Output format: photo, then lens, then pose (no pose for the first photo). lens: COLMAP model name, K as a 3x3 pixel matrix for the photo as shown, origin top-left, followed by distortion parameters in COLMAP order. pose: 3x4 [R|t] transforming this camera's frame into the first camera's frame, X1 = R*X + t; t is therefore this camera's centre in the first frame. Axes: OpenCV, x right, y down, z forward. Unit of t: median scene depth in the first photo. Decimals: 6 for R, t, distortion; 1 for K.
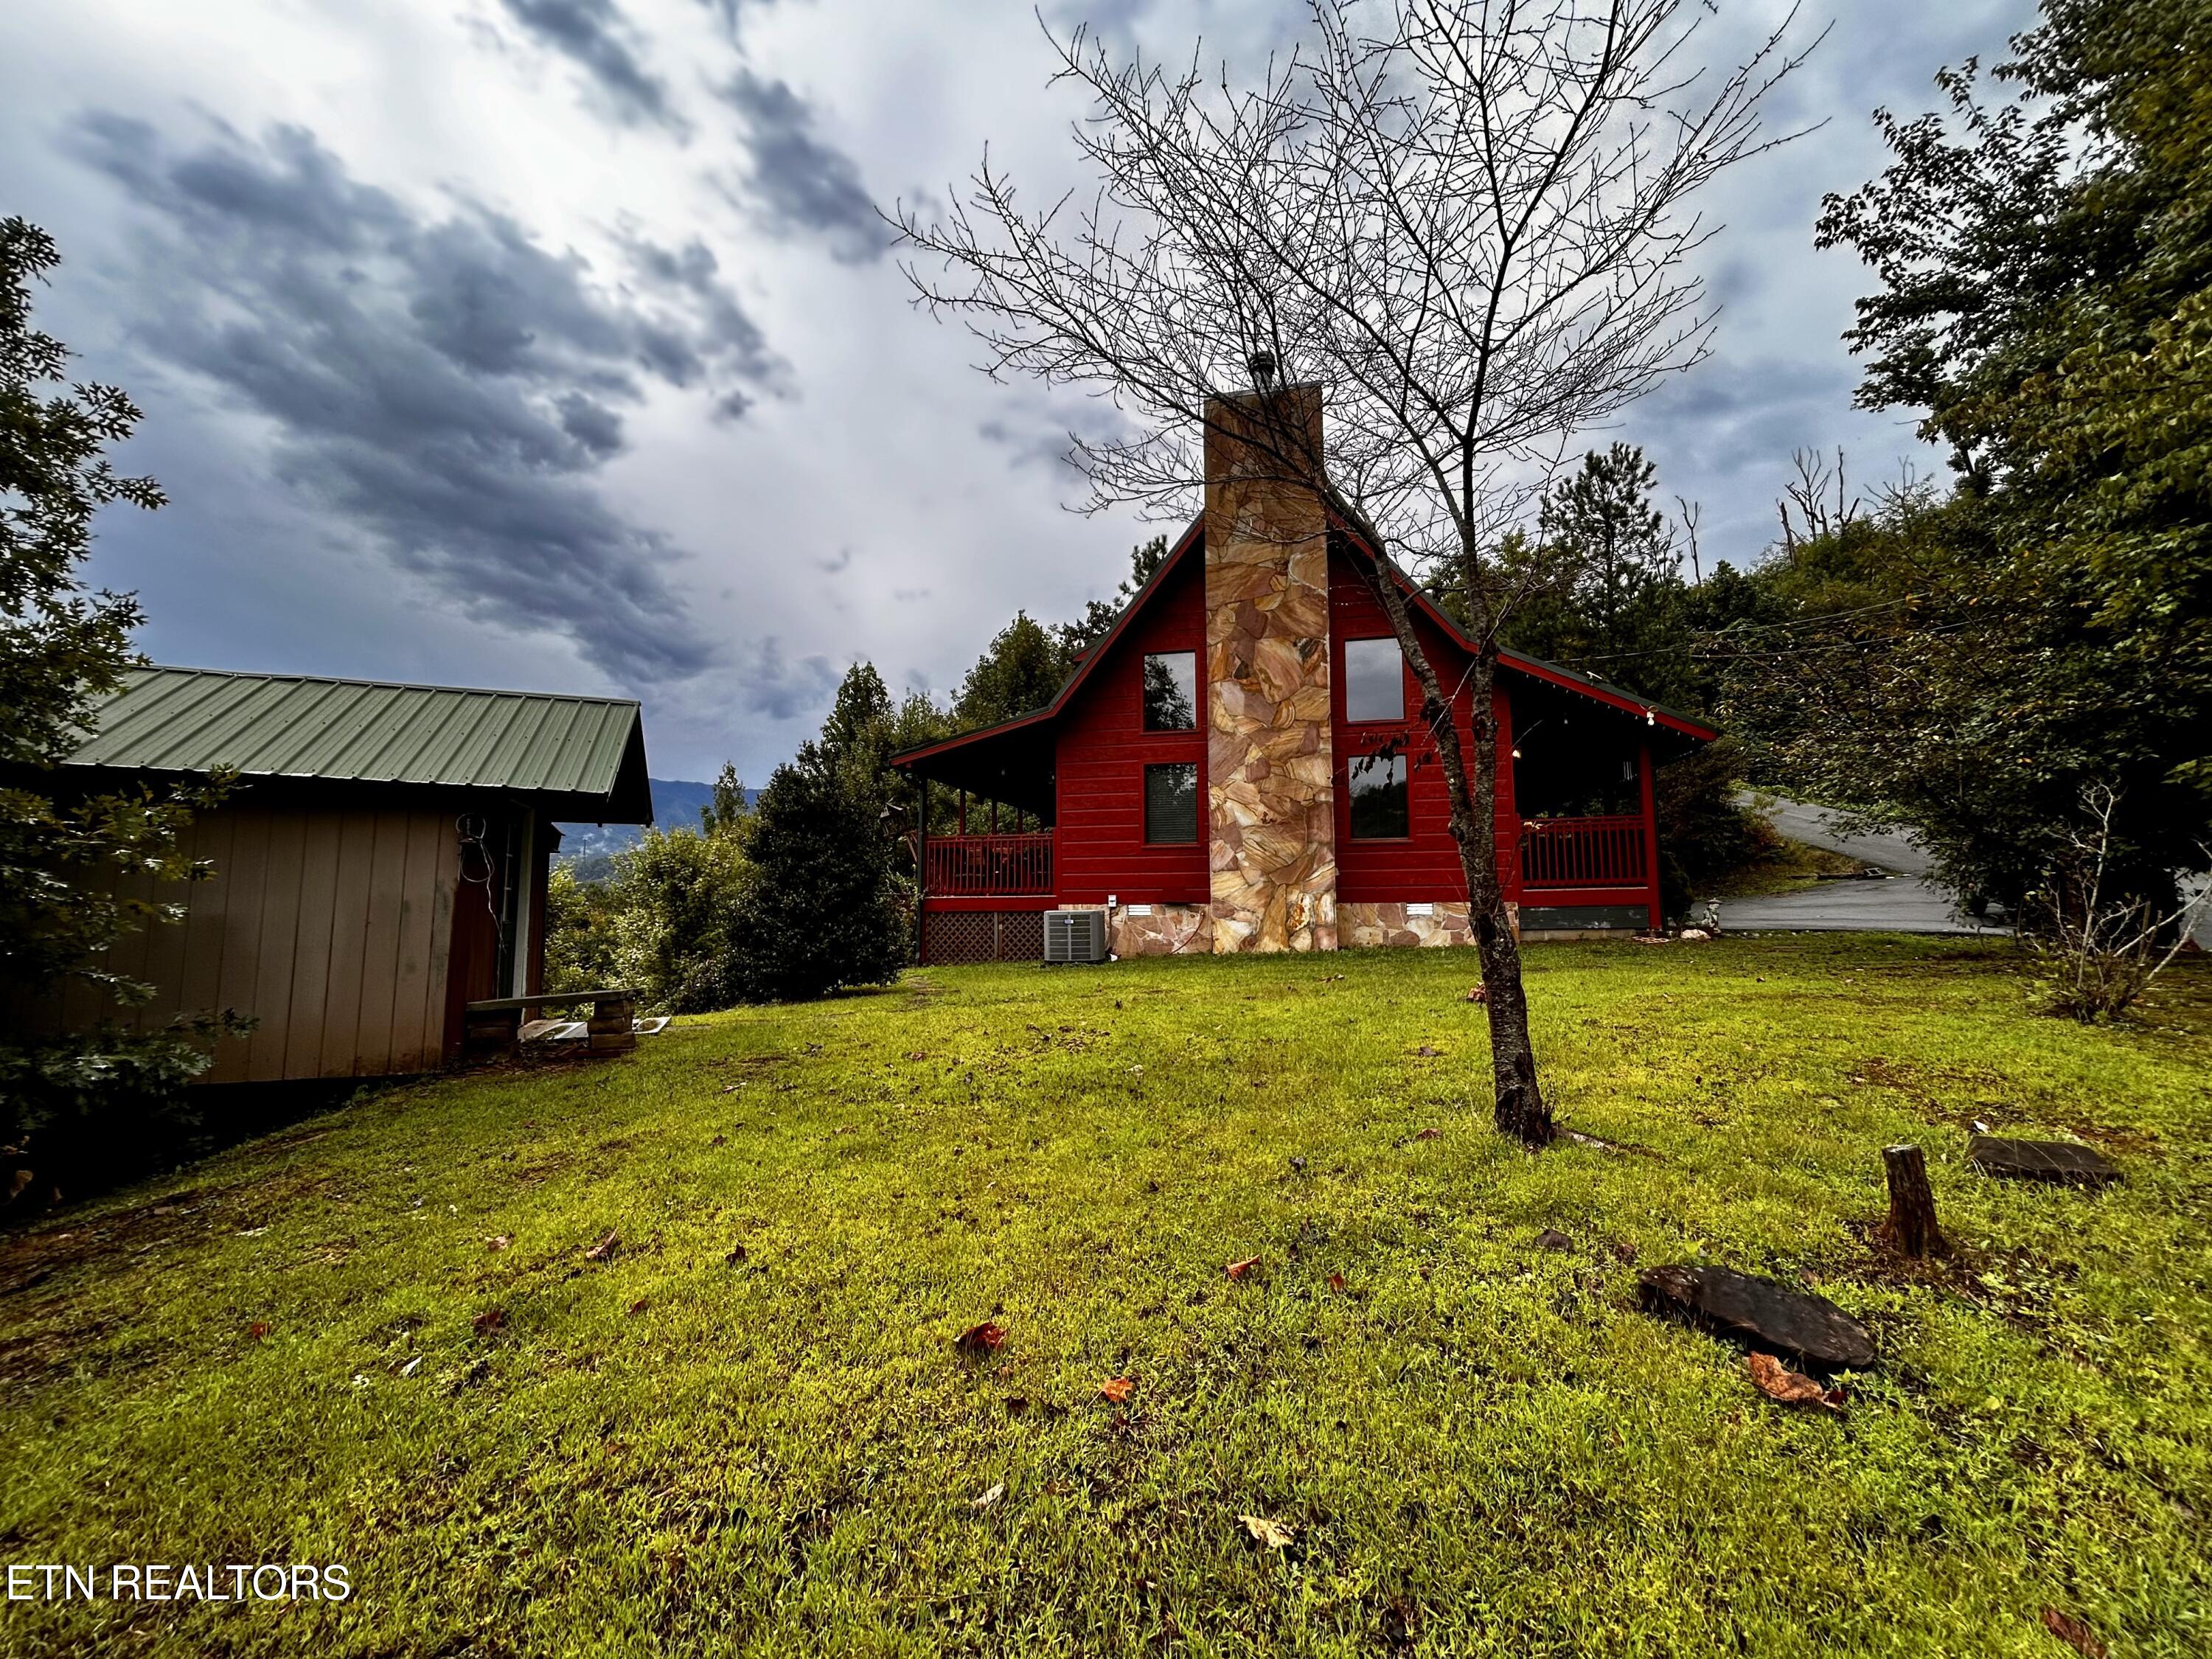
lens RADIAL K [[873.7, 0, 1106.0], [0, 873.7, 829.5], [0, 0, 1]] dist [0.019029, -0.000041]
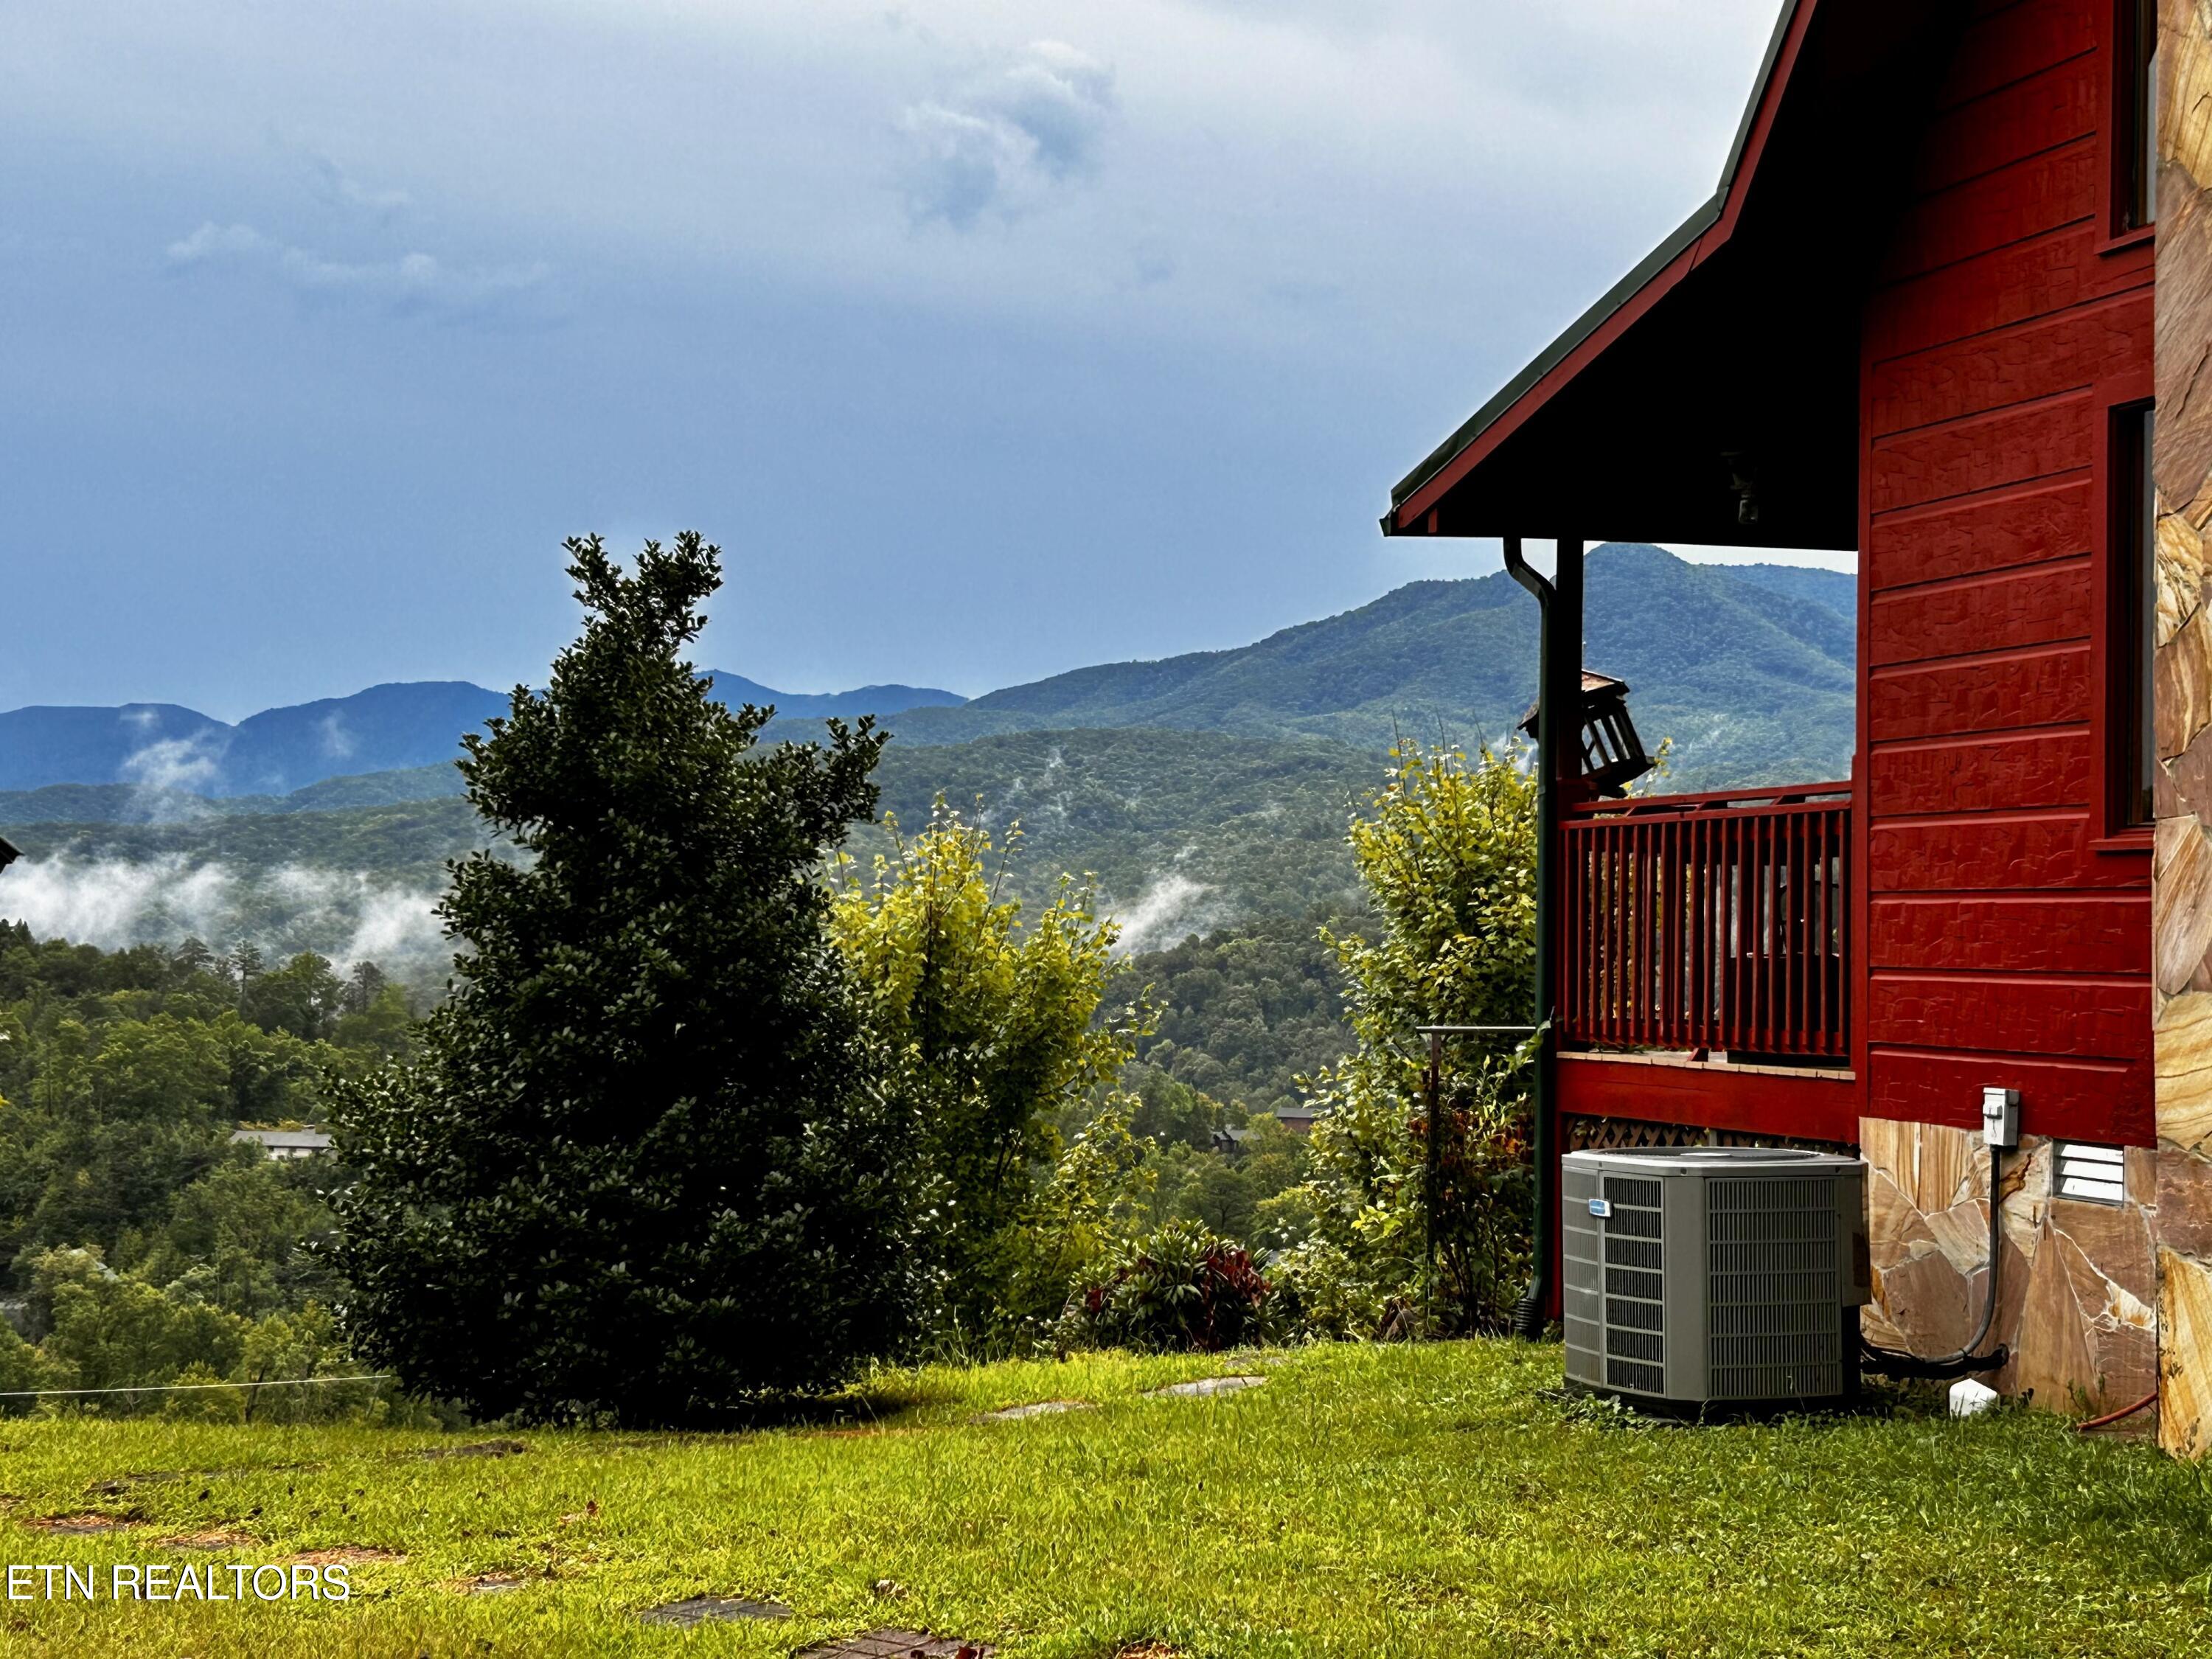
lens RADIAL K [[3445.0, 0, 1106.0], [0, 3445.0, 829.5], [0, 0, 1]] dist [0.054123, 0.059051]
pose [[0.527377, -0.016971, -0.849462, 0.614705], [0.062213, 0.997888, 0.018688, -0.011654], [0.847351, -0.062703, 0.527319, 0.447419]]
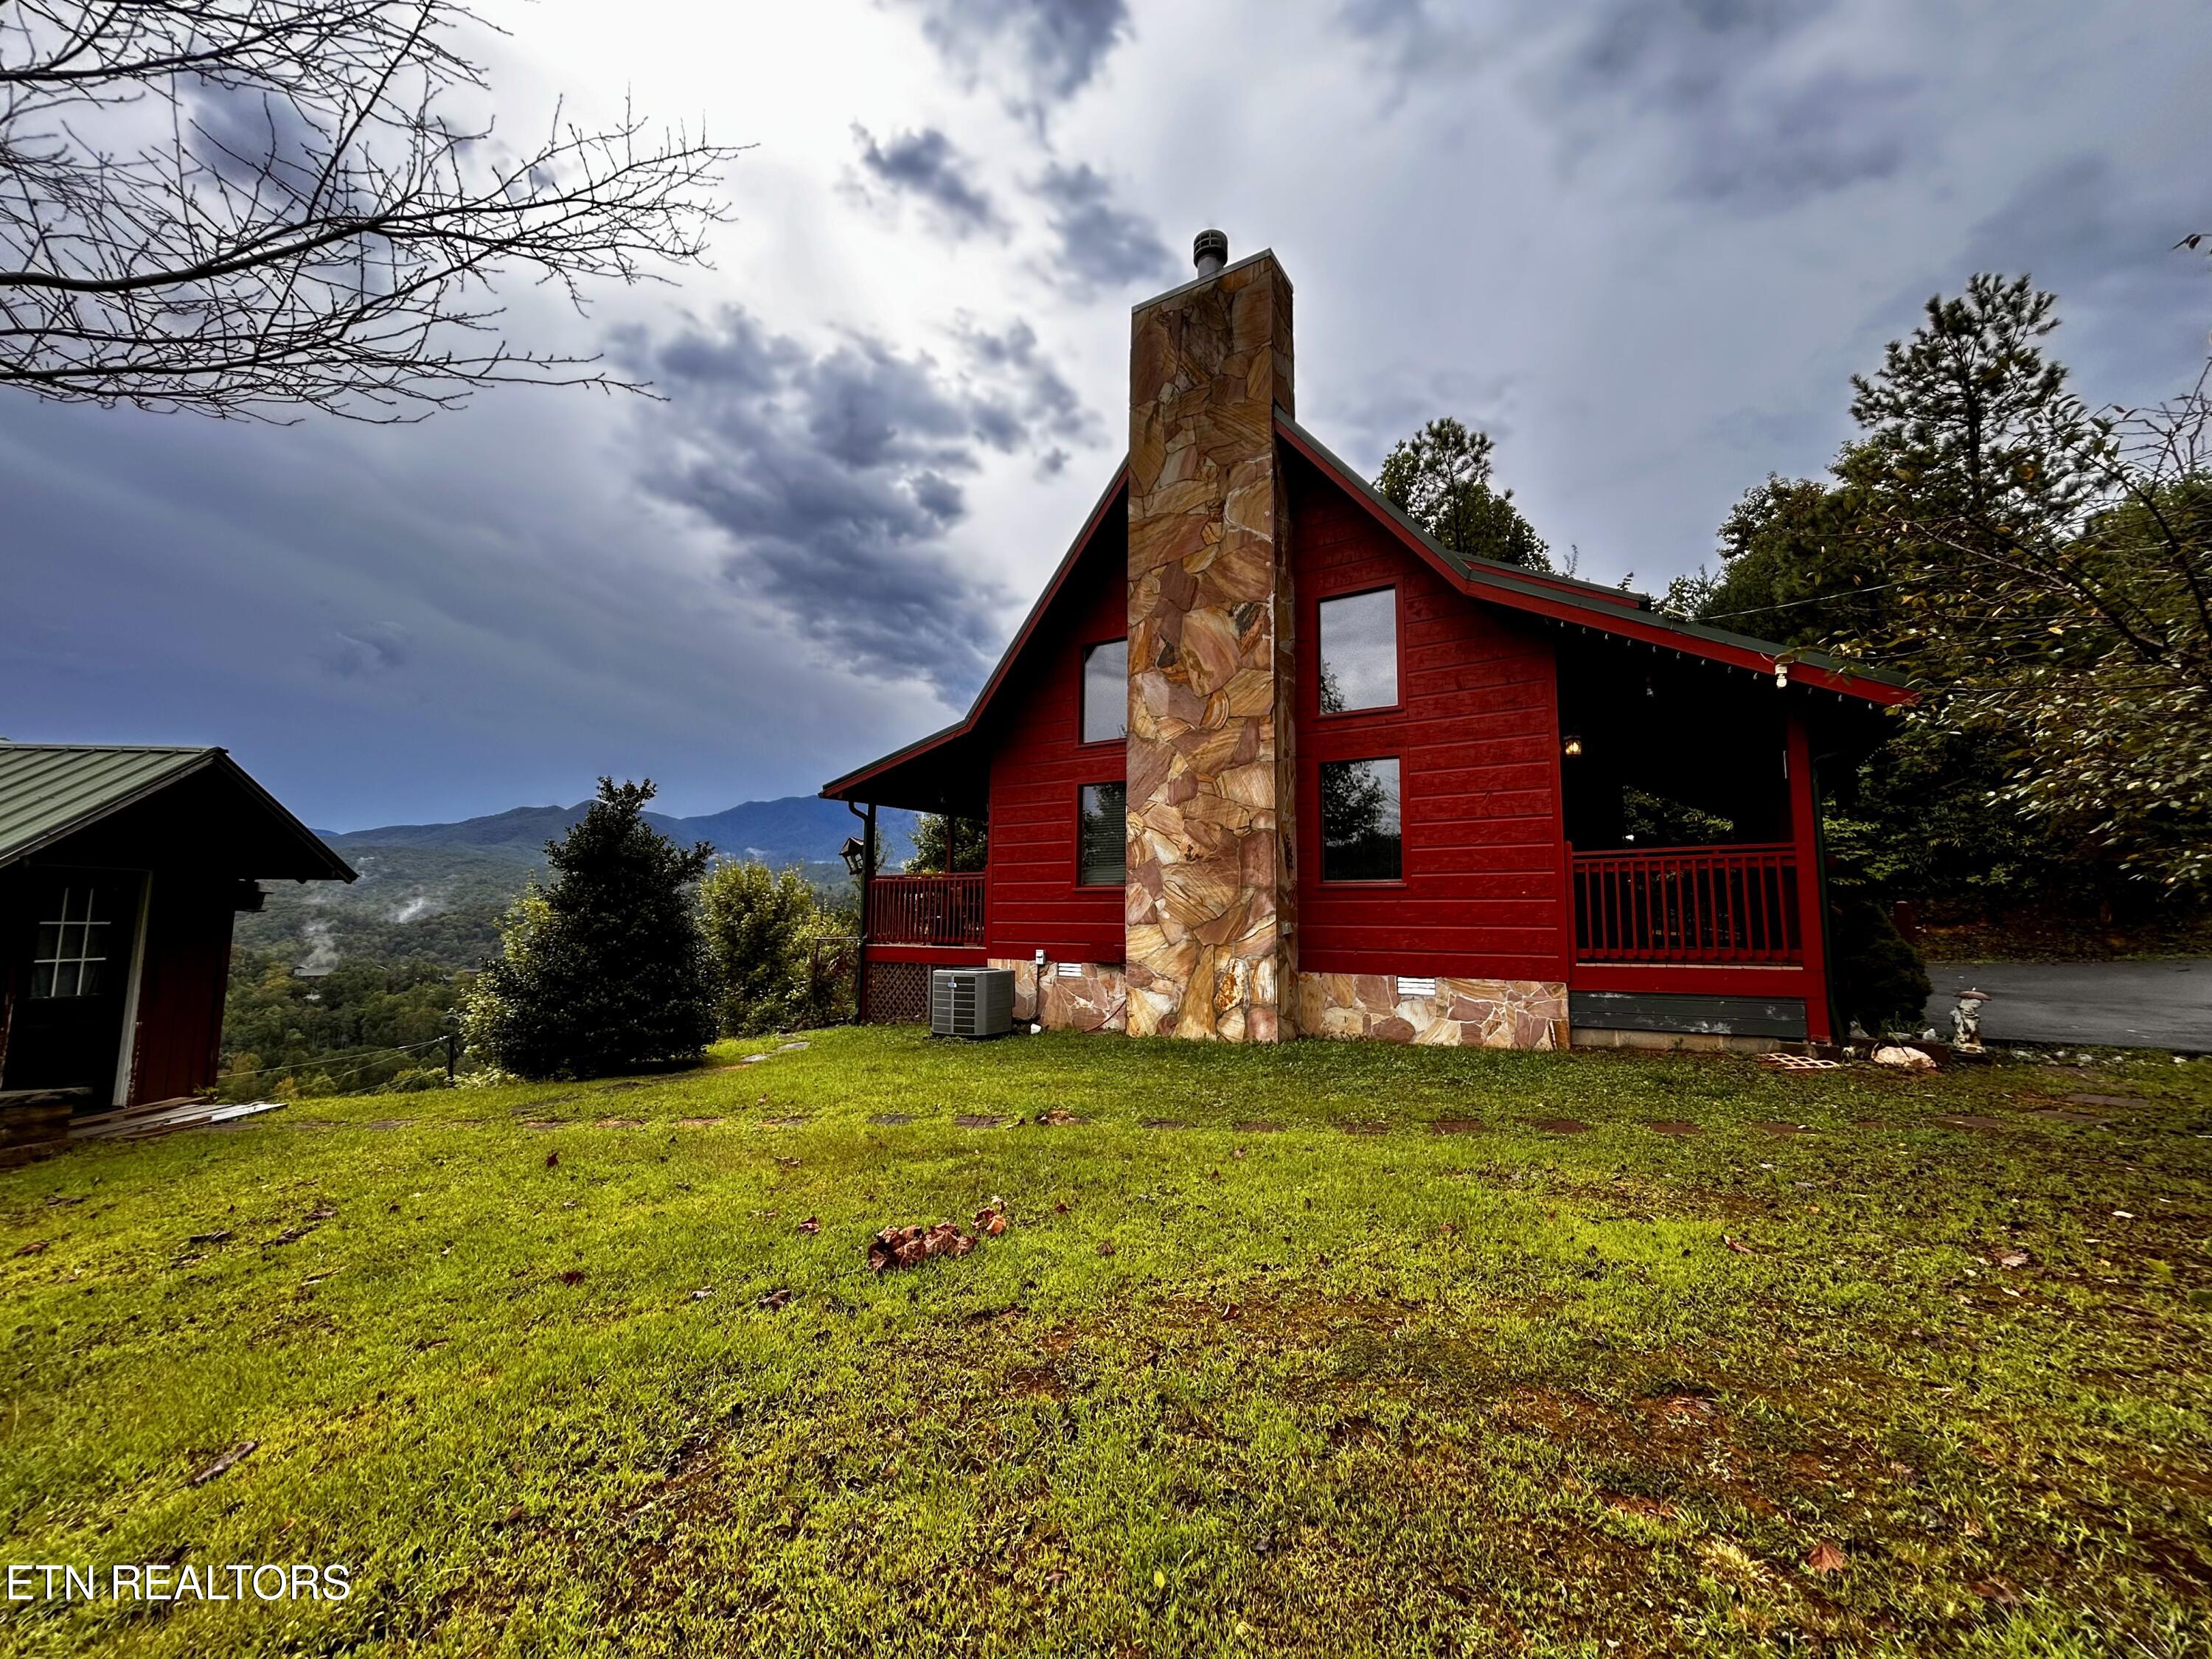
lens RADIAL K [[873.7, 0, 1106.0], [0, 873.7, 829.5], [0, 0, 1]] dist [0.019029, -0.000041]
pose [[0.943231, -0.021604, -0.331435, 0.357247], [0.016341, 0.999692, -0.018658, -0.020355], [0.331737, 0.012183, 0.943293, 0.283517]]
